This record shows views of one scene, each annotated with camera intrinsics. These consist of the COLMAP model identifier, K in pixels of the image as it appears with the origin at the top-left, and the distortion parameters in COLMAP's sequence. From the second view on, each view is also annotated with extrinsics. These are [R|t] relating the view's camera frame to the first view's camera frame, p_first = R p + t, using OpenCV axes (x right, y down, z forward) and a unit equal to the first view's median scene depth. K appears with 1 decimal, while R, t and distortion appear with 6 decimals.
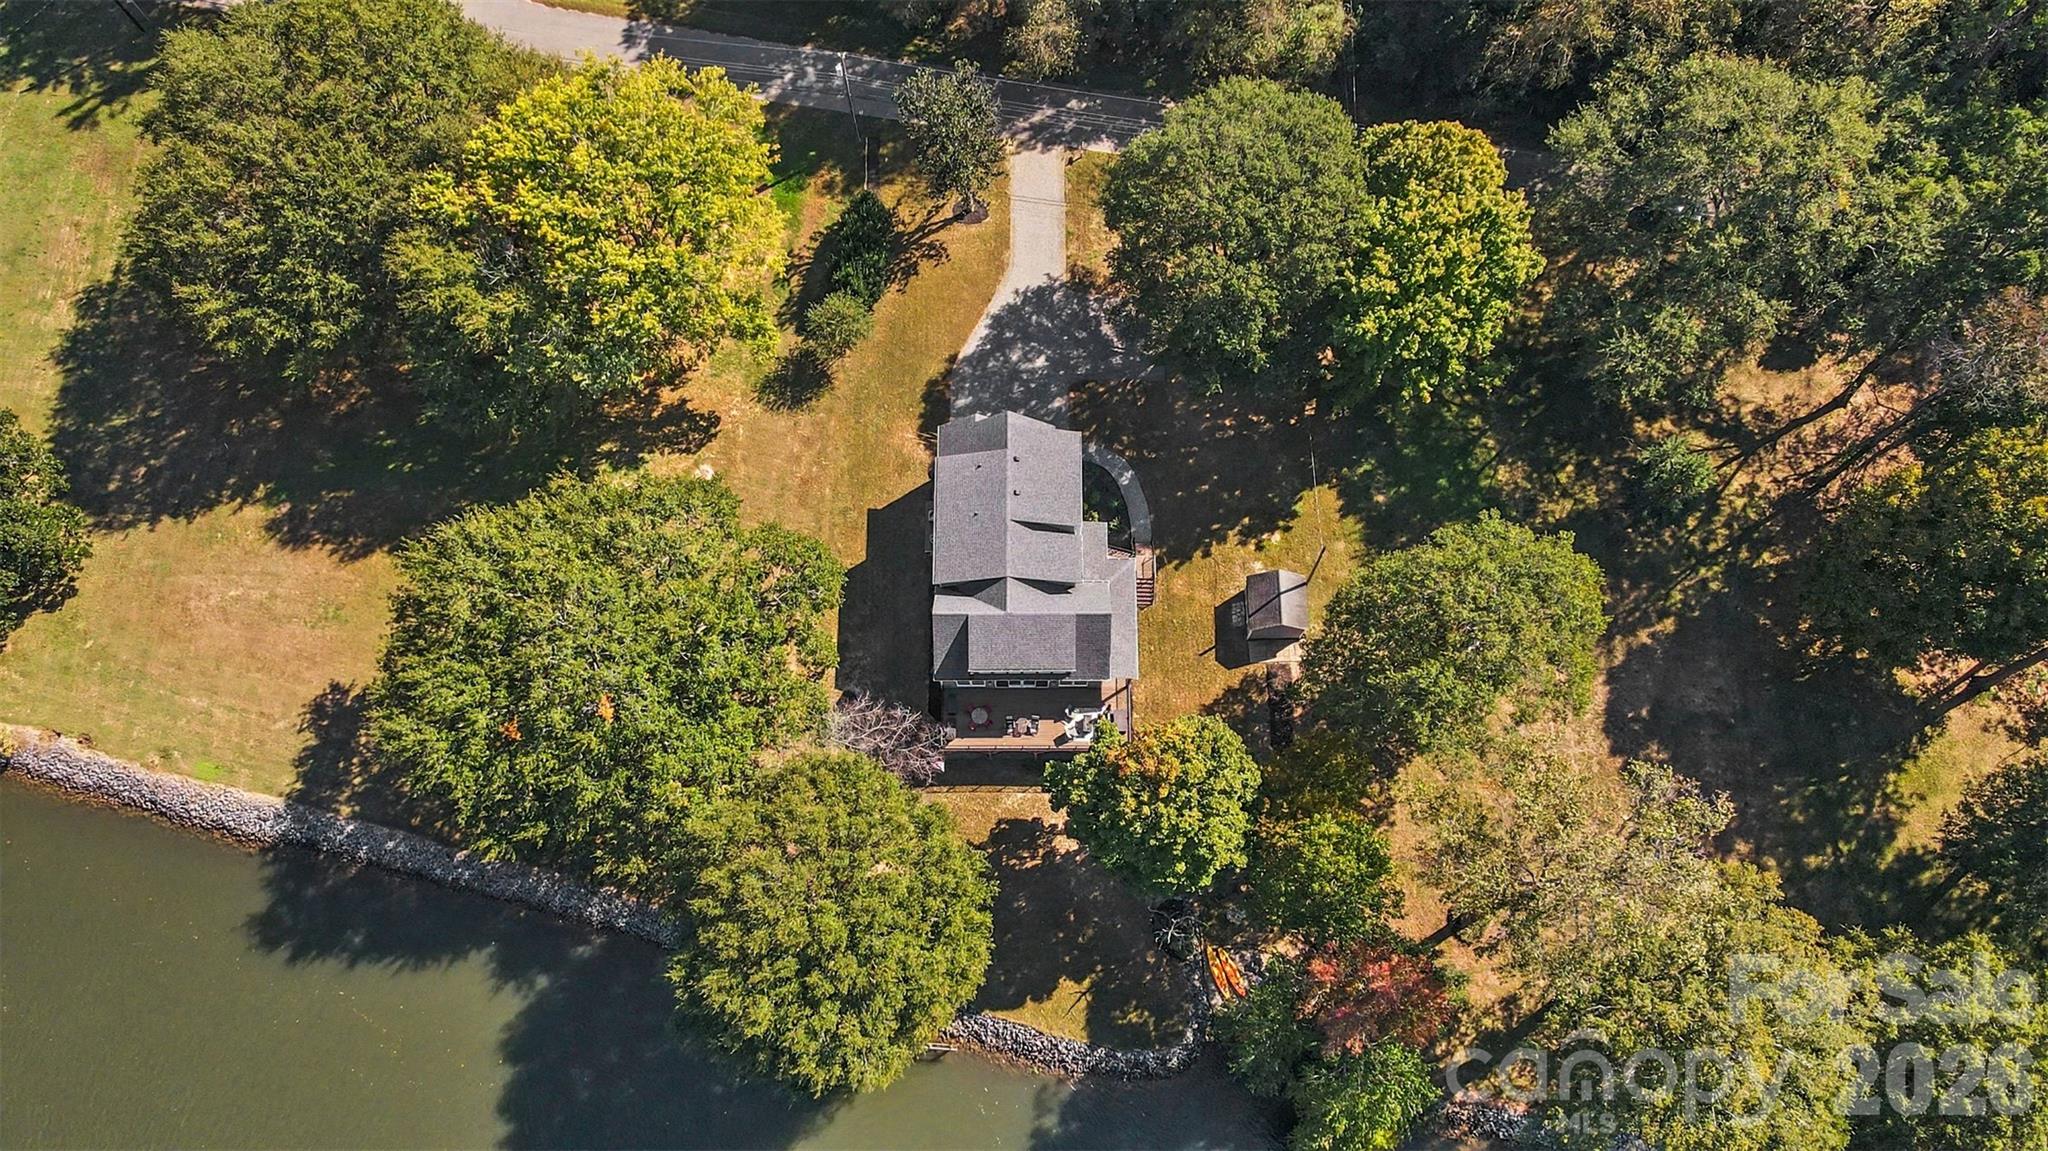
lens RADIAL K [[1496.9, 0, 1027.4], [0, 1496.9, 568.1], [0, 0, 1]] dist [-0.002318, 0.007541]
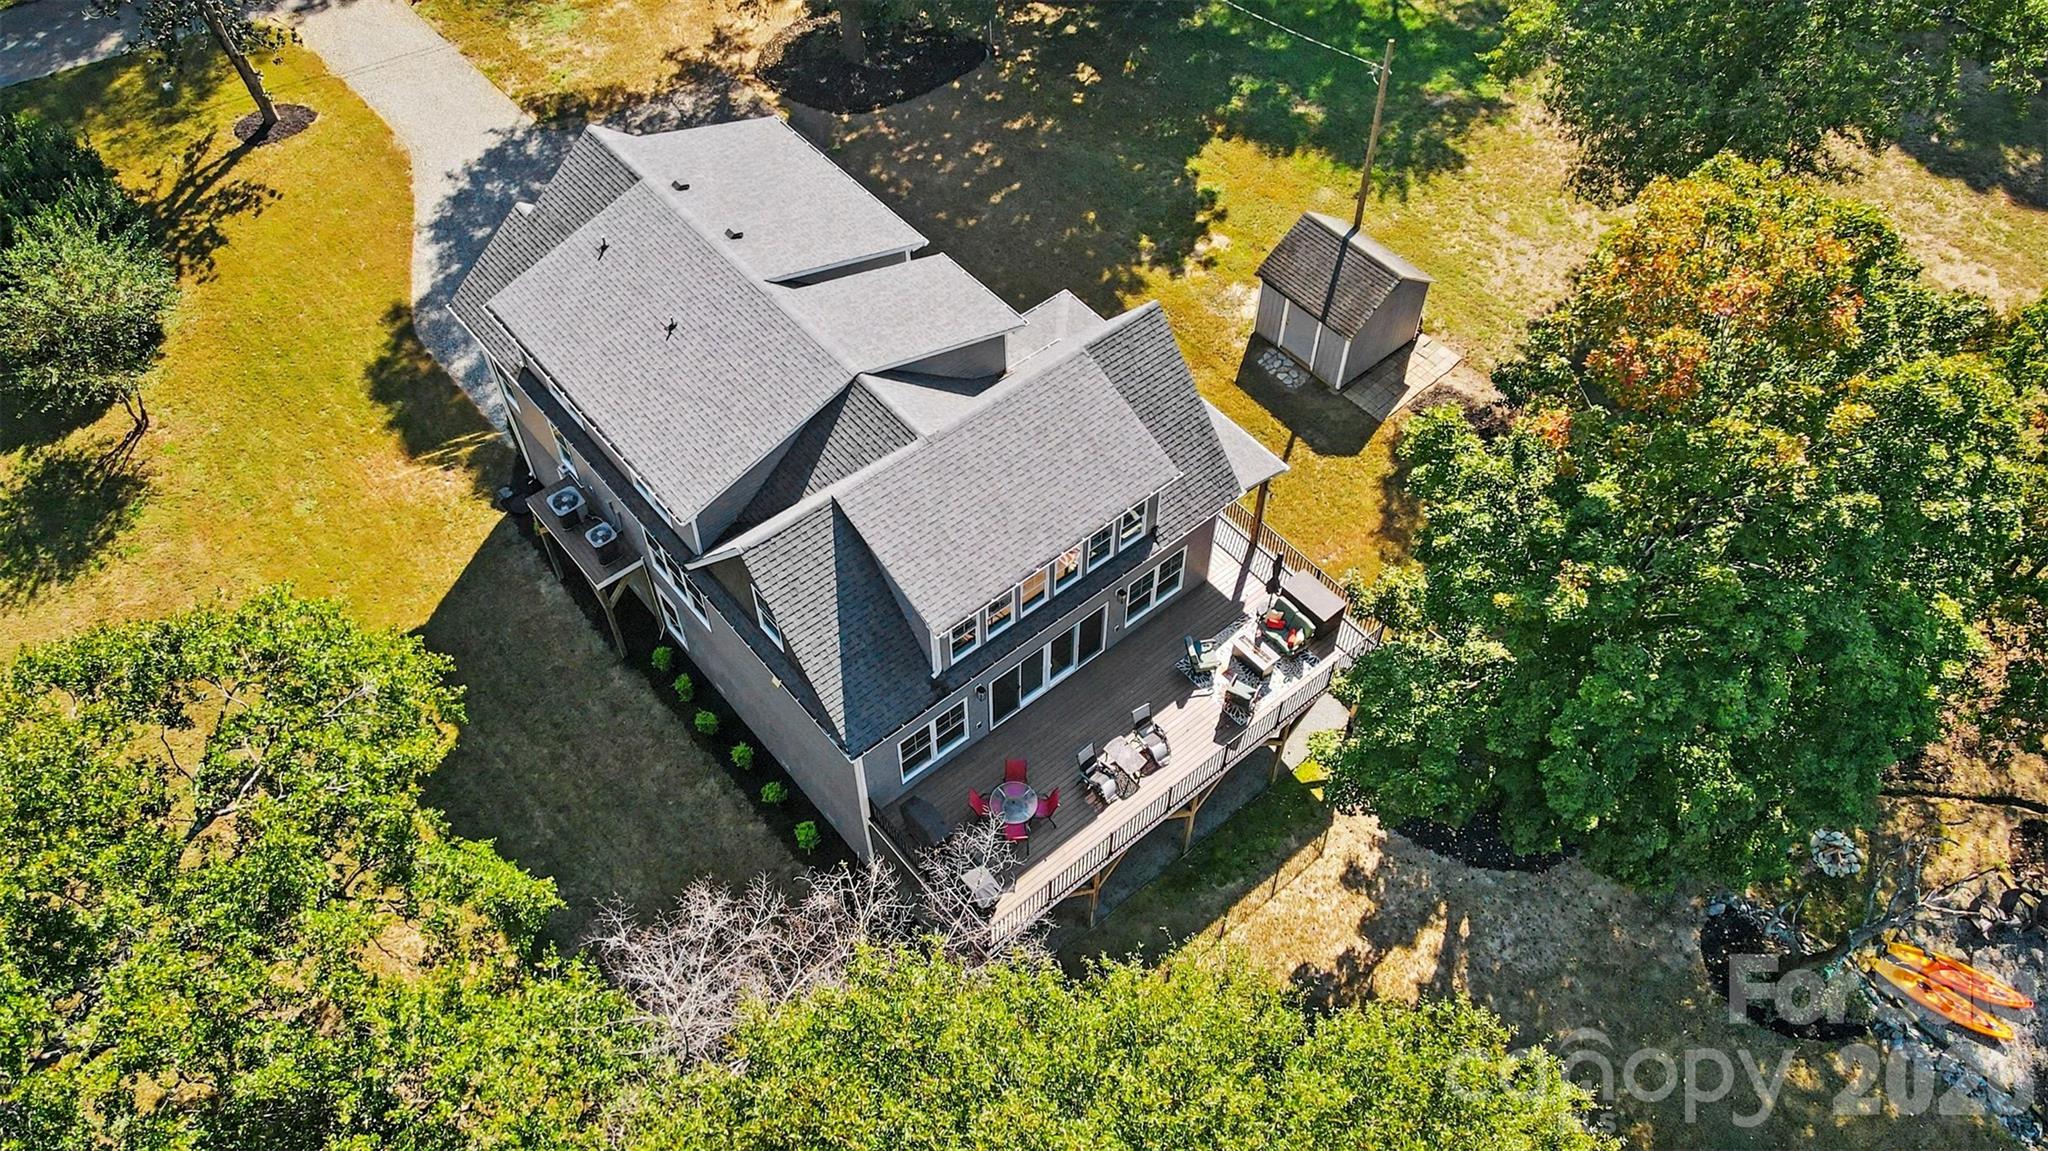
lens RADIAL K [[1496.9, 0, 1010.9], [0, 1496.9, 553.0], [0, 0, 1]] dist [-0.002318, 0.007541]
pose [[0.764829, -0.499795, 0.406500, -0.127045], [0.607317, 0.769879, -0.196092, 0.108668], [-0.214951, 0.396851, 0.892359, 0.611033]]
